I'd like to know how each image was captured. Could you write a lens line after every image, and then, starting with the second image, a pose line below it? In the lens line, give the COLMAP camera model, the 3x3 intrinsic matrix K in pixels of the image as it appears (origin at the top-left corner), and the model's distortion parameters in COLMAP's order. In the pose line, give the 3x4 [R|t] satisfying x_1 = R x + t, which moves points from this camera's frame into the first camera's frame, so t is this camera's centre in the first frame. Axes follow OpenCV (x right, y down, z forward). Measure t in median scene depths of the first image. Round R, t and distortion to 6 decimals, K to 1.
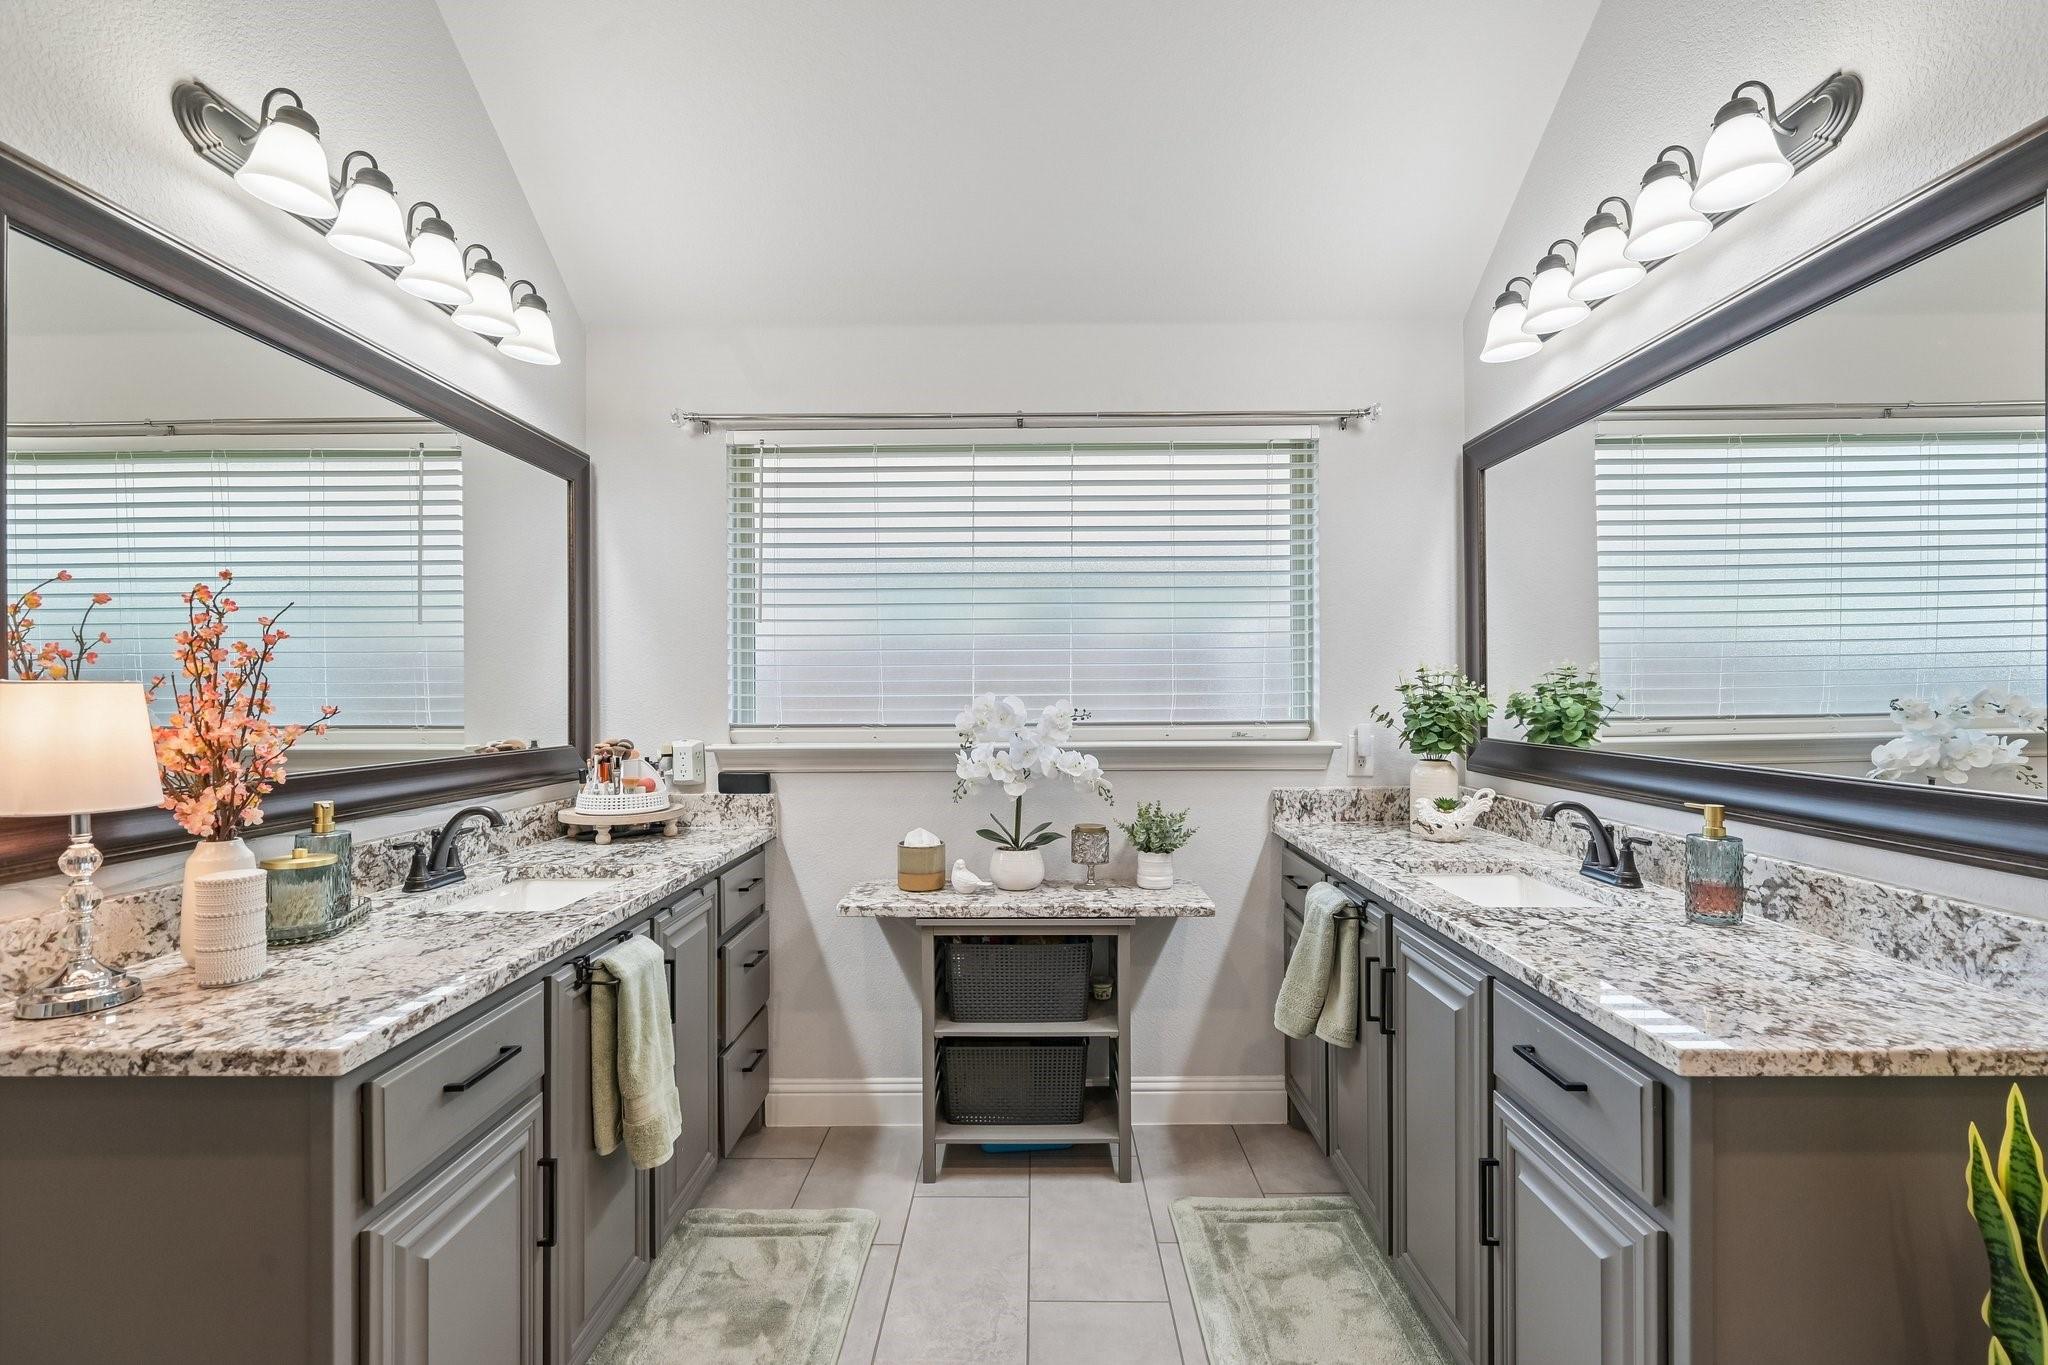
lens RADIAL K [[907.5, 0, 1025.1], [0, 907.5, 692.0], [0, 0, 1]] dist [-0.001485, -0.000094]
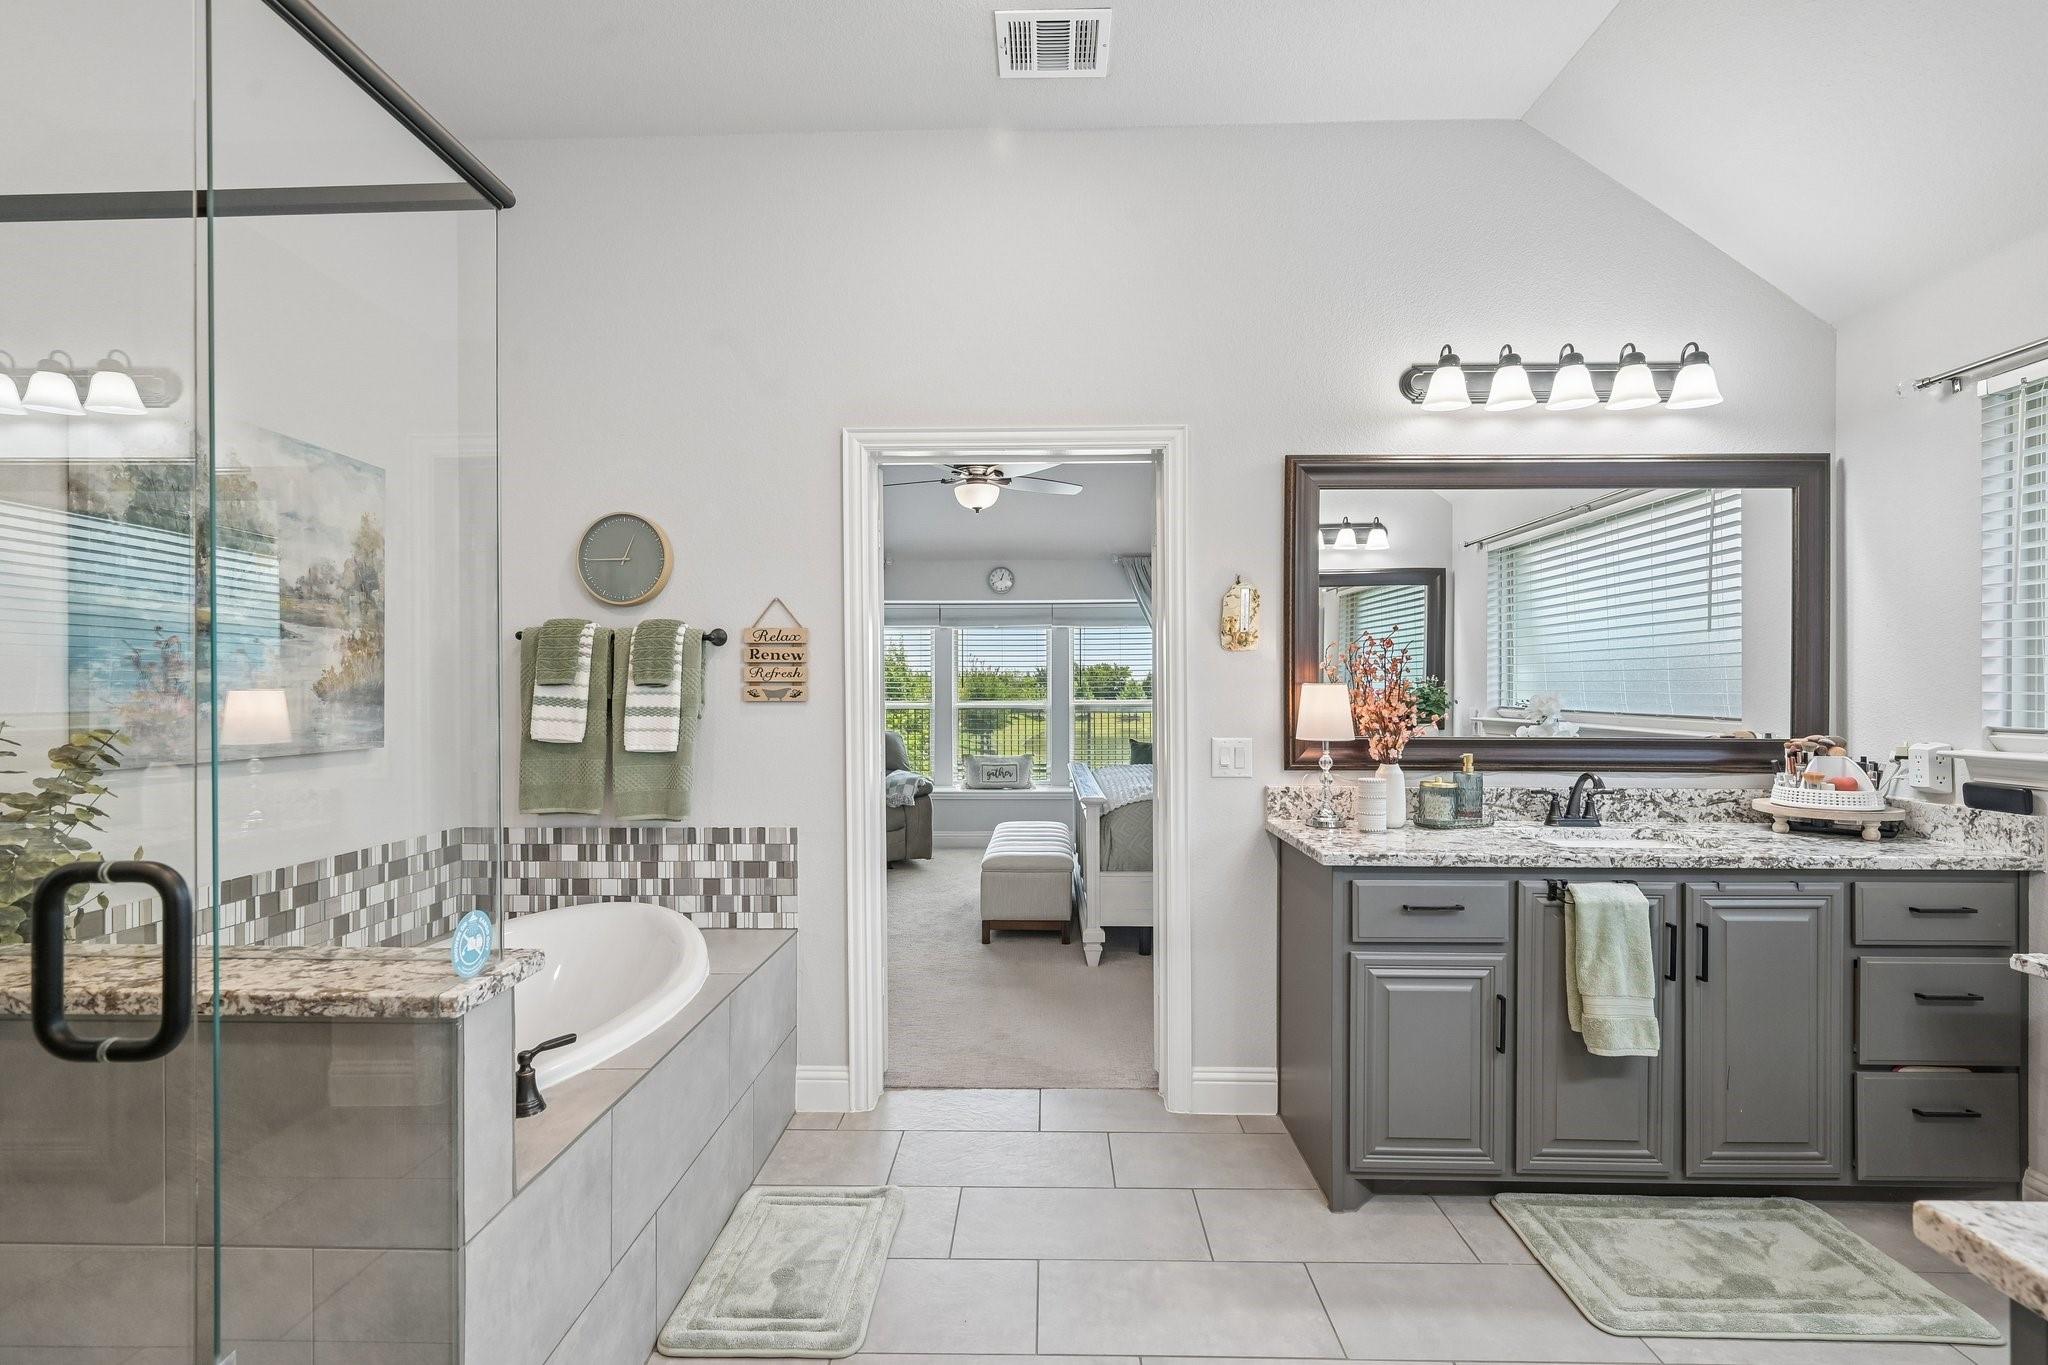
lens RADIAL K [[907.5, 0, 1012.3], [0, 907.5, 690.2], [0, 0, 1]] dist [-0.001485, -0.000094]
pose [[-0.032164, 0.002850, -0.999479, 0.681309], [0.000586, 0.999996, 0.002833, -0.002160], [0.999482, -0.000495, -0.032165, 0.152610]]
